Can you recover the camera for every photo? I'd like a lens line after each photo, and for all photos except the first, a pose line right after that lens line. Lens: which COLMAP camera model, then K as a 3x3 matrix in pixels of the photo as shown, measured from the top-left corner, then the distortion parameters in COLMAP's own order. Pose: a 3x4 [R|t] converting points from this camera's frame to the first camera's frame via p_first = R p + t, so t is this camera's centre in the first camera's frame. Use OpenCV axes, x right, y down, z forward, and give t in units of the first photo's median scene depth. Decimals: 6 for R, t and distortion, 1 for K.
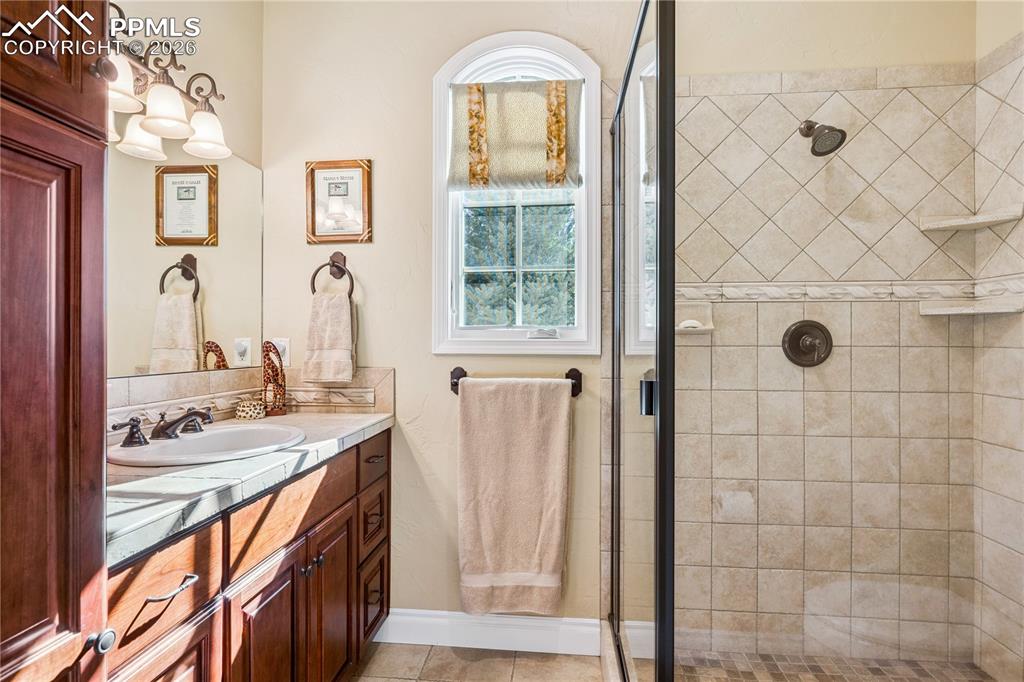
lens RADIAL K [[511.2, 0, 491.1], [0, 511.2, 345.8], [0, 0, 1]] dist [-0.003978, 0.001332]
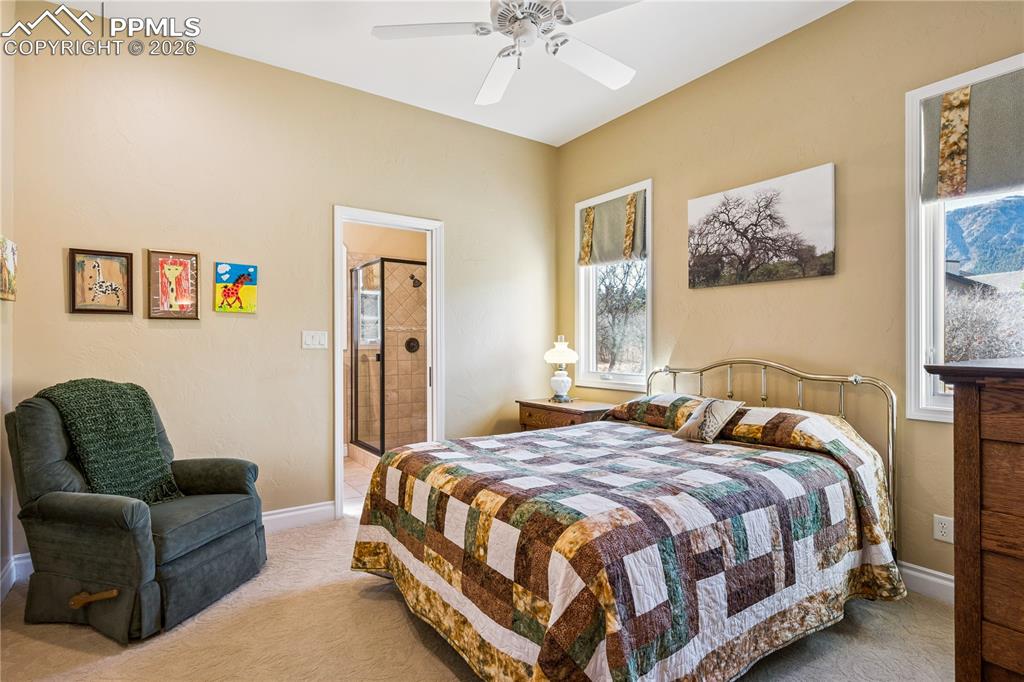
lens RADIAL K [[511.2, 0, 509.3], [0, 511.2, 343.2], [0, 0, 1]] dist [-0.003978, 0.001332]
pose [[0.751845, -0.001460, 0.659339, -1.017024], [0.001813, 0.999998, 0.000147, -0.014457], [-0.659338, 0.001084, 0.751846, -1.780667]]
